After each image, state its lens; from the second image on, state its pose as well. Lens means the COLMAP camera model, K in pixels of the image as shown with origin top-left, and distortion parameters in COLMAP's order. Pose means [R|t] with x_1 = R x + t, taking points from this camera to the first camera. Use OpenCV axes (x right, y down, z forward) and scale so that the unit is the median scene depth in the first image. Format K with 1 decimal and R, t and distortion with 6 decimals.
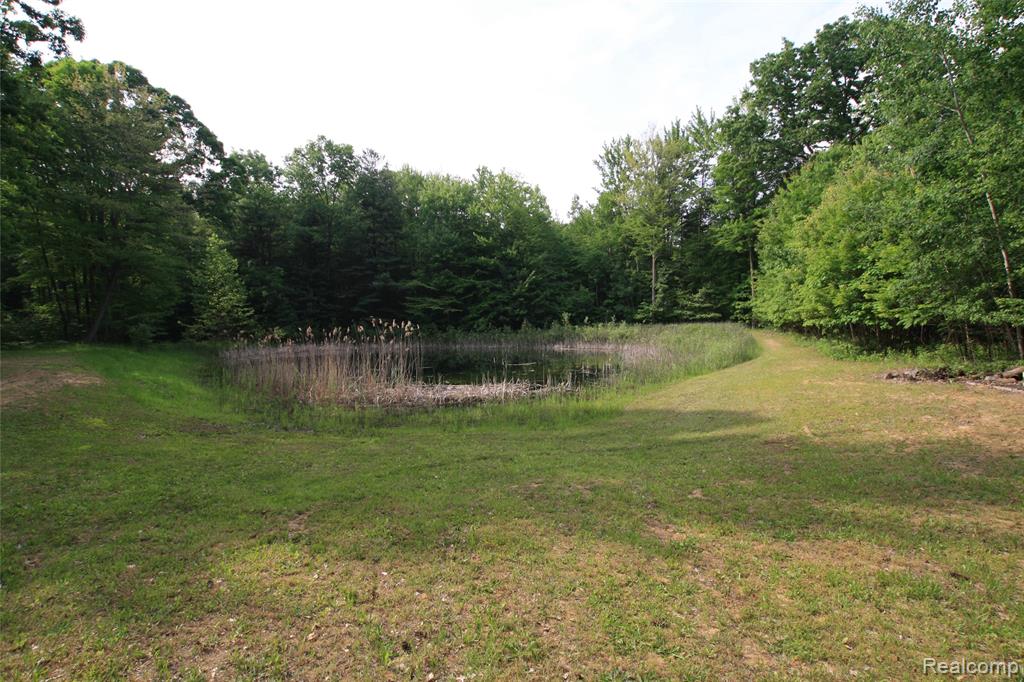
lens RADIAL K [[478.2, 0, 516.9], [0, 478.2, 358.7], [0, 0, 1]] dist [-0.032117, 0.000173]
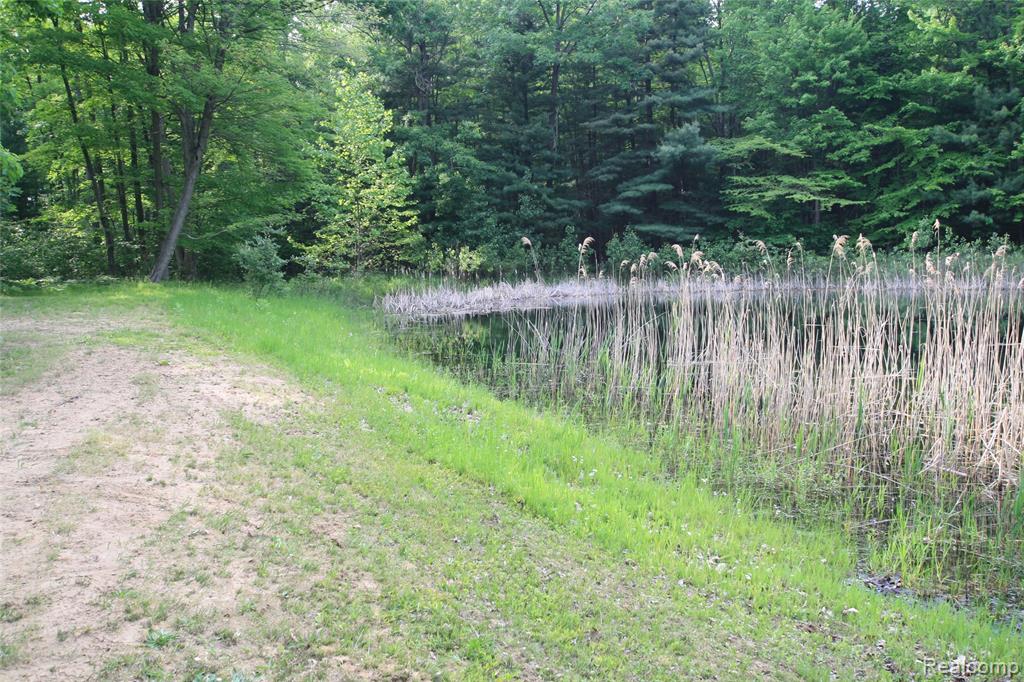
lens RADIAL K [[895.6, 0, 512.0], [0, 895.6, 355.7], [0, 0, 1]] dist [-0.017076, 0.085202]
pose [[0.948639, 0.020648, -0.315687, -0.163722], [-0.005000, 0.998722, 0.050298, -0.002432], [0.316322, -0.046137, 0.947529, 0.135291]]
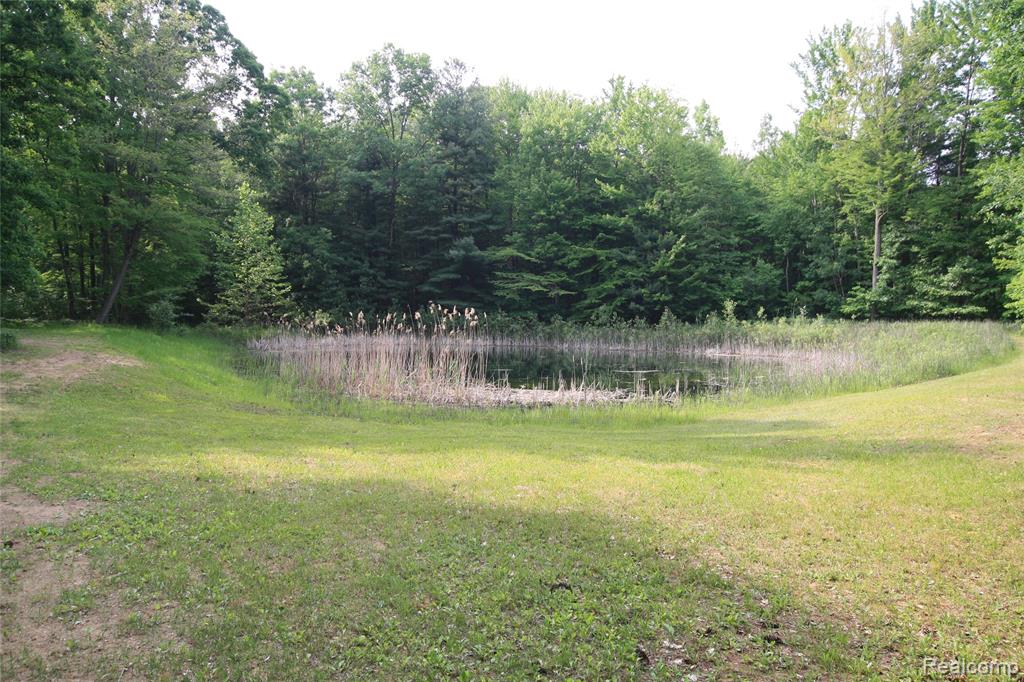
lens RADIAL K [[784.1, 0, 512.0], [0, 784.1, 353.0], [0, 0, 1]] dist [-0.002860, 0.001090]
pose [[0.974932, 0.038136, -0.219211, 0.046004], [-0.042862, 0.998939, -0.016845, 0.006372], [0.218336, 0.025819, 0.975532, -0.103481]]
